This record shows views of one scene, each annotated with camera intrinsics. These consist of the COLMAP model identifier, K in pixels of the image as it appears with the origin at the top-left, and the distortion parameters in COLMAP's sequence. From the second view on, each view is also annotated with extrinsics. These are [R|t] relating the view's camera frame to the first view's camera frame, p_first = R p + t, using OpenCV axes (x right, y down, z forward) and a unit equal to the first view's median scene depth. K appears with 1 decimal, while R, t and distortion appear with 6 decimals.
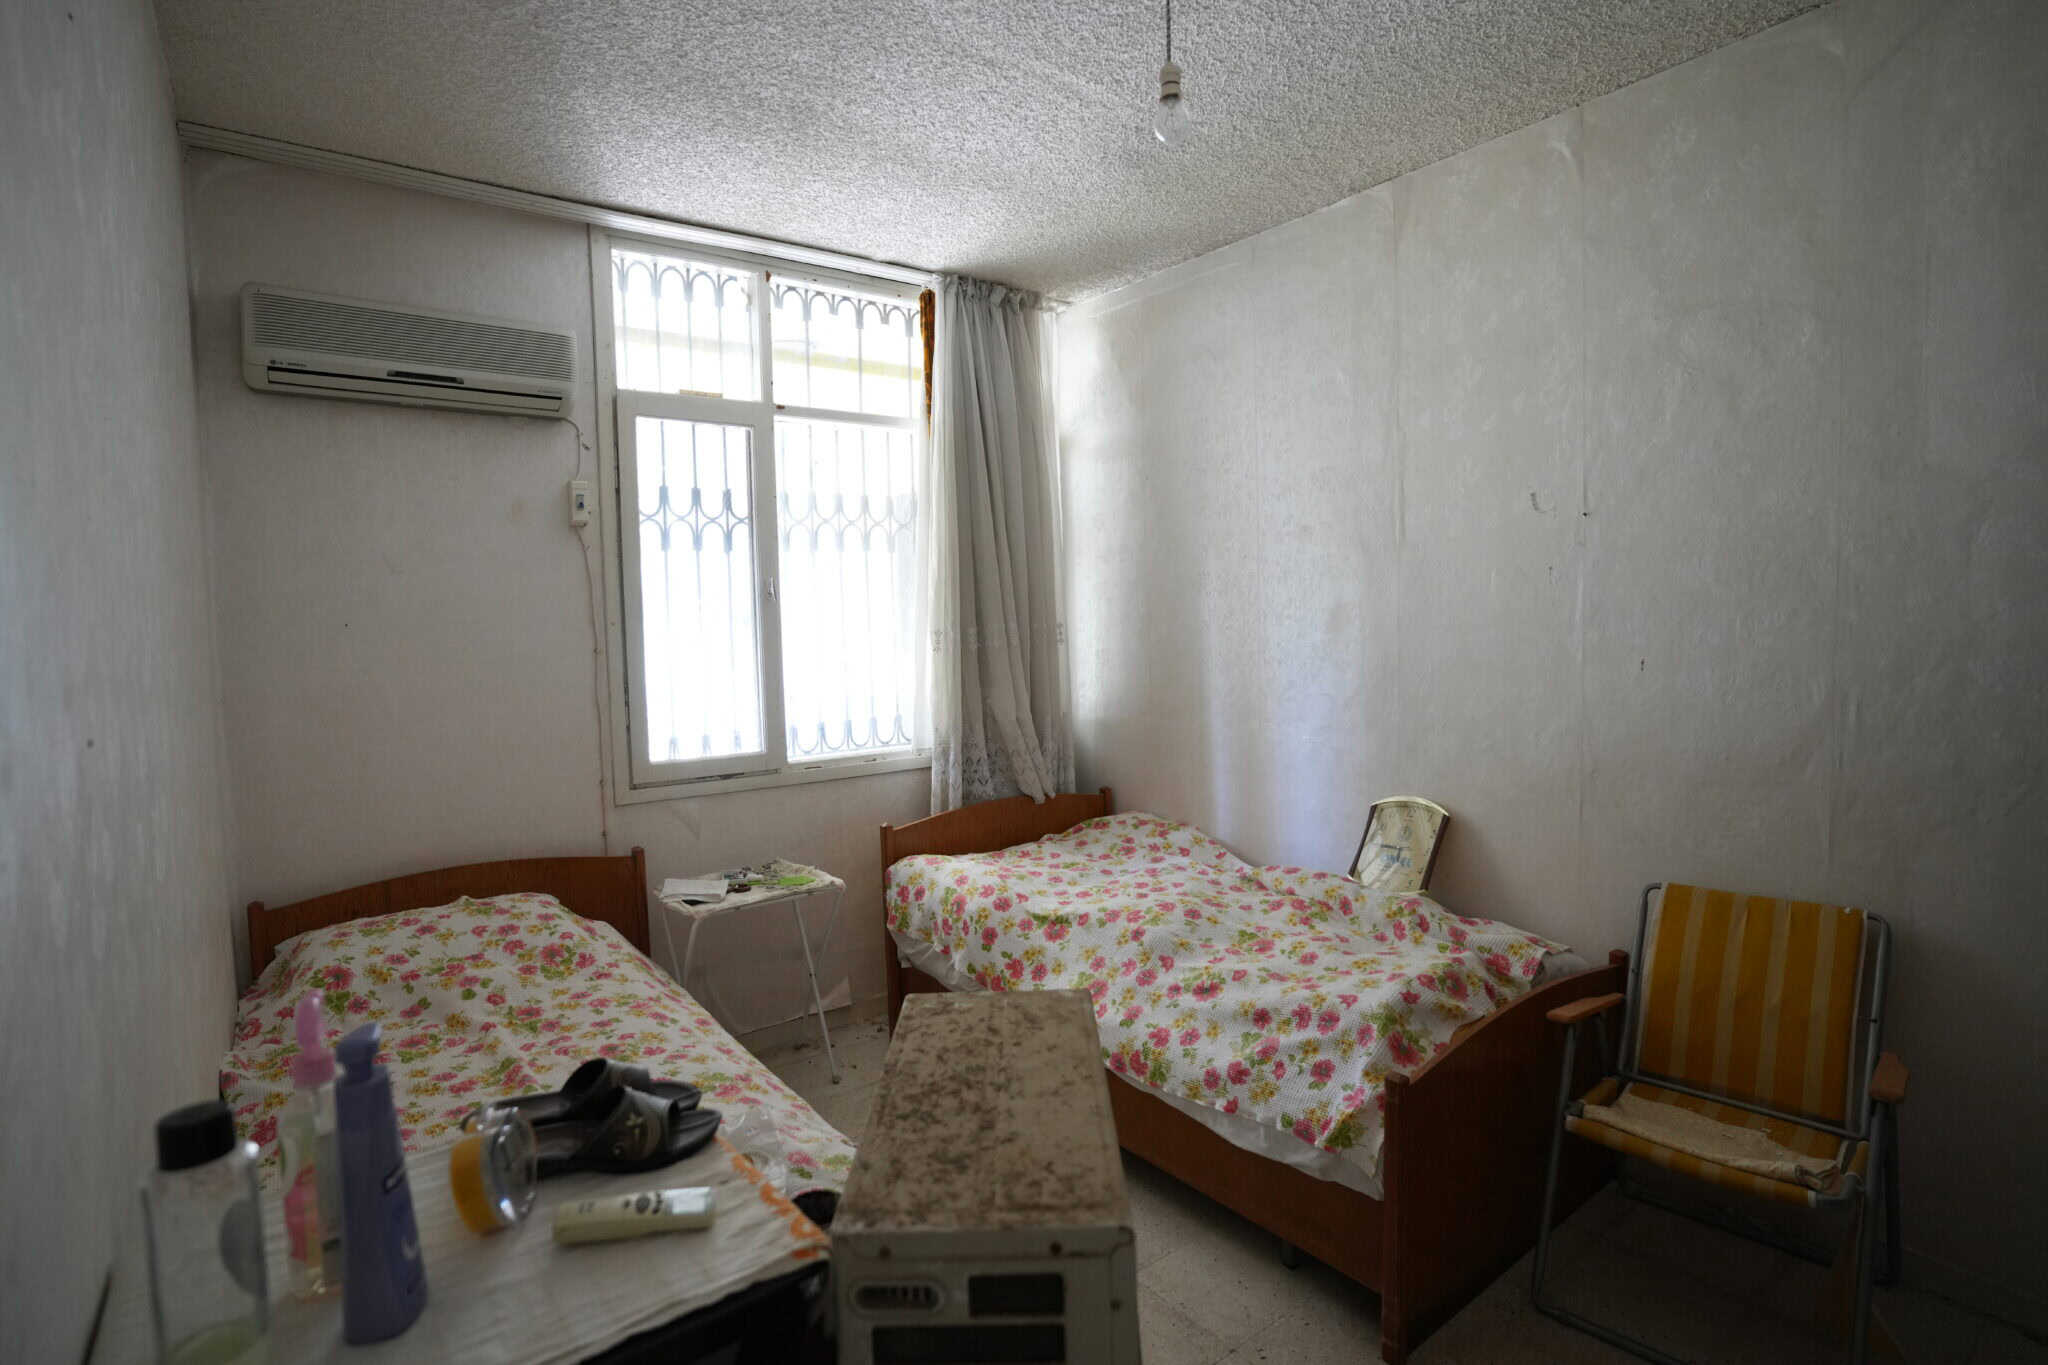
lens RADIAL K [[1009.0, 0, 1025.7], [0, 1009.0, 674.8], [0, 0, 1]] dist [-0.078676, 0.039237]
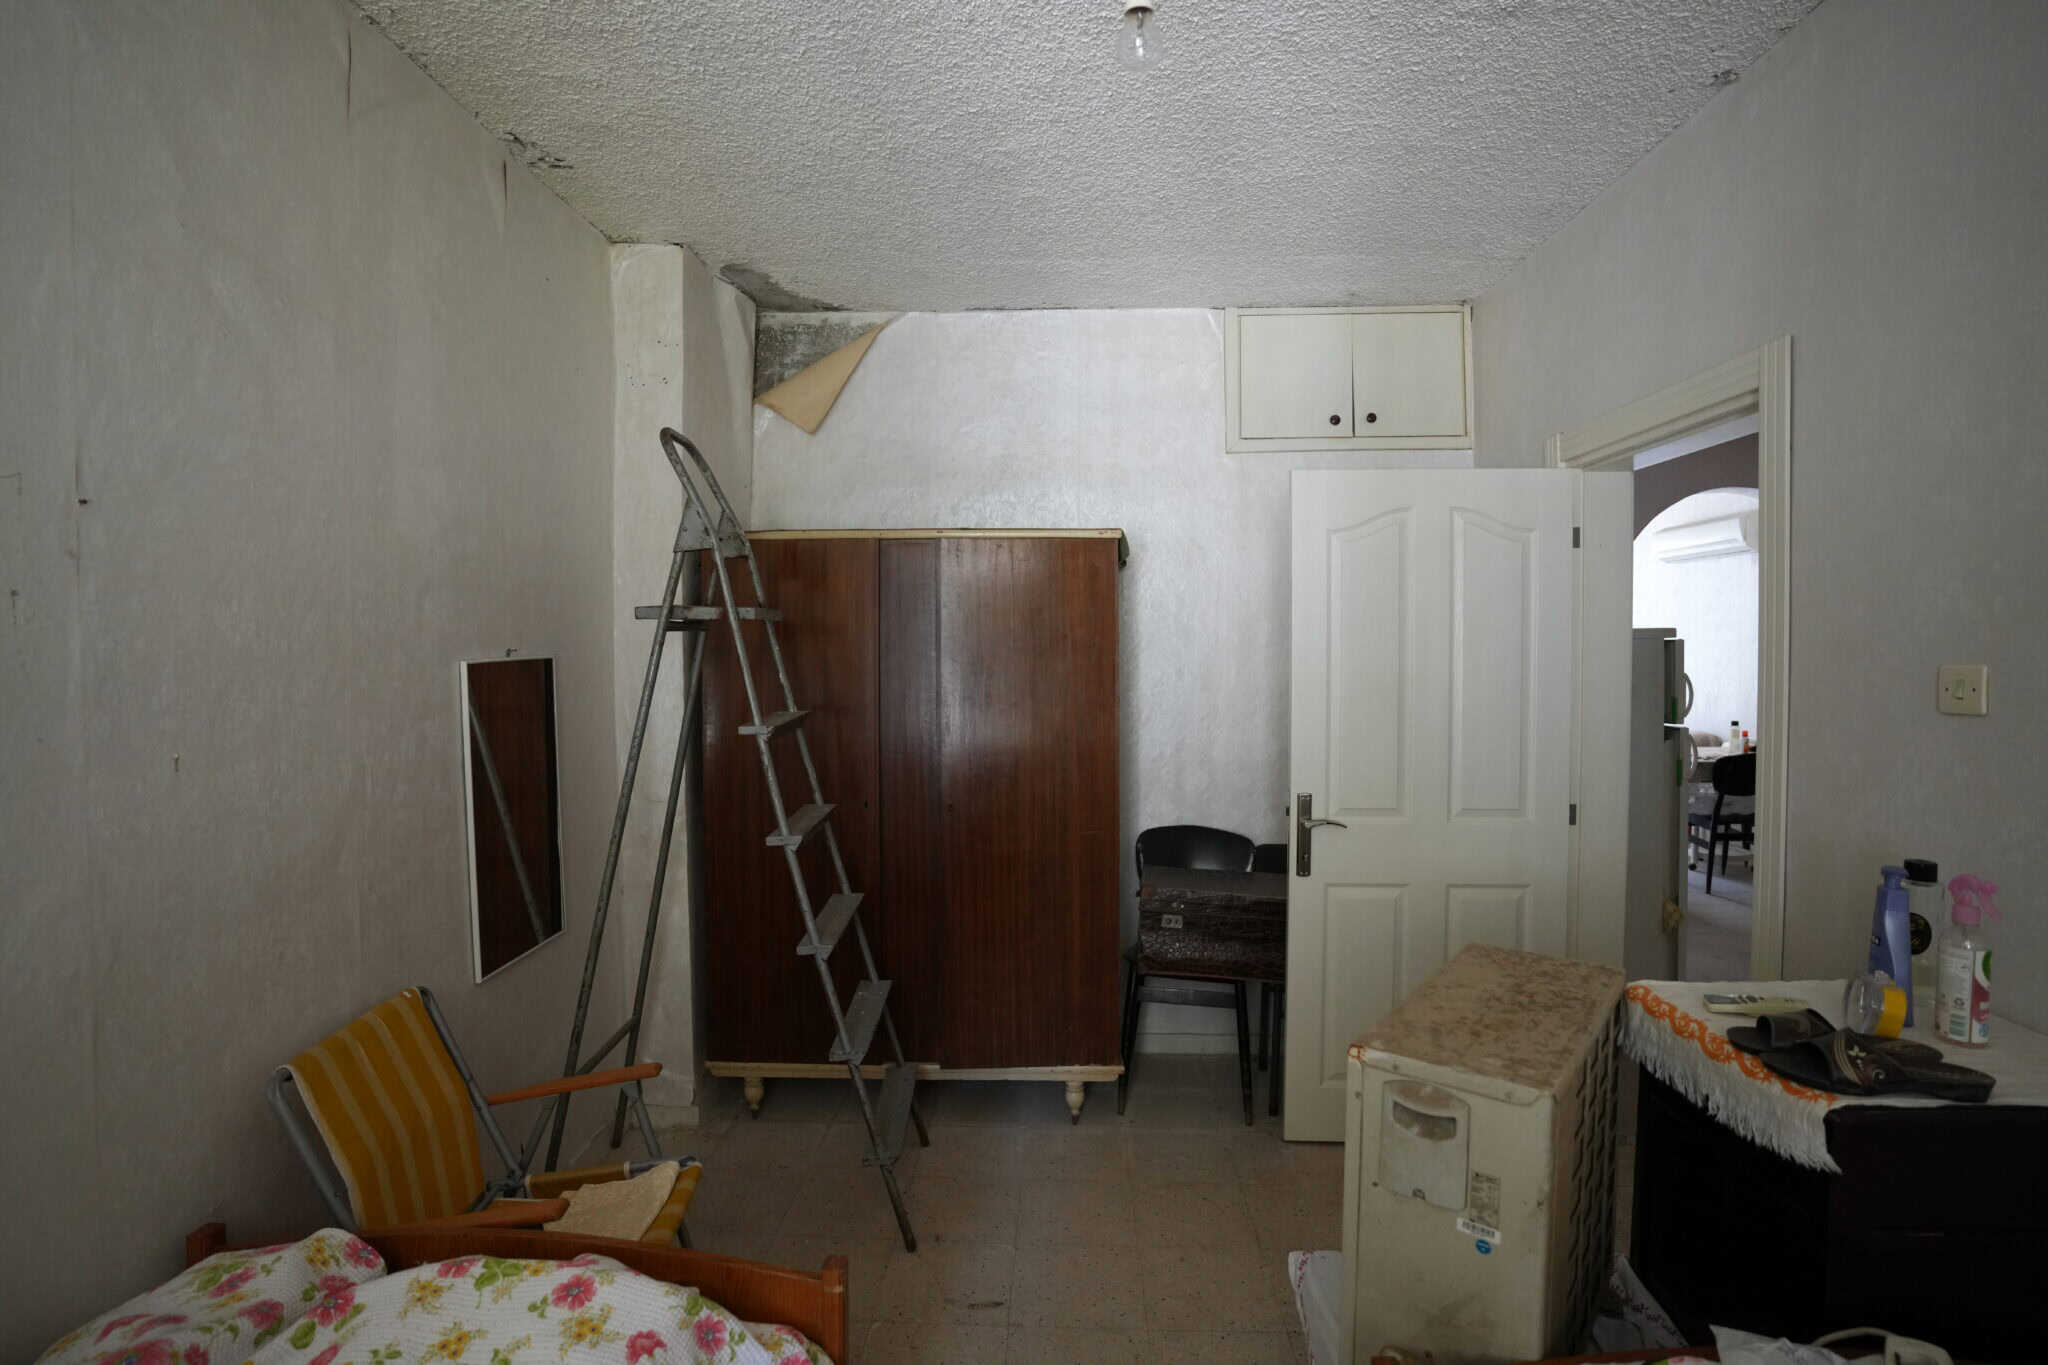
lens RADIAL K [[1009.0, 0, 1025.7], [0, 1009.0, 674.8], [0, 0, 1]] dist [-0.078676, 0.039237]
pose [[-0.772756, 0.004845, 0.634685, -0.353558], [0.055405, 0.996669, 0.059851, -0.139708], [-0.632281, 0.081415, -0.770450, 2.193559]]
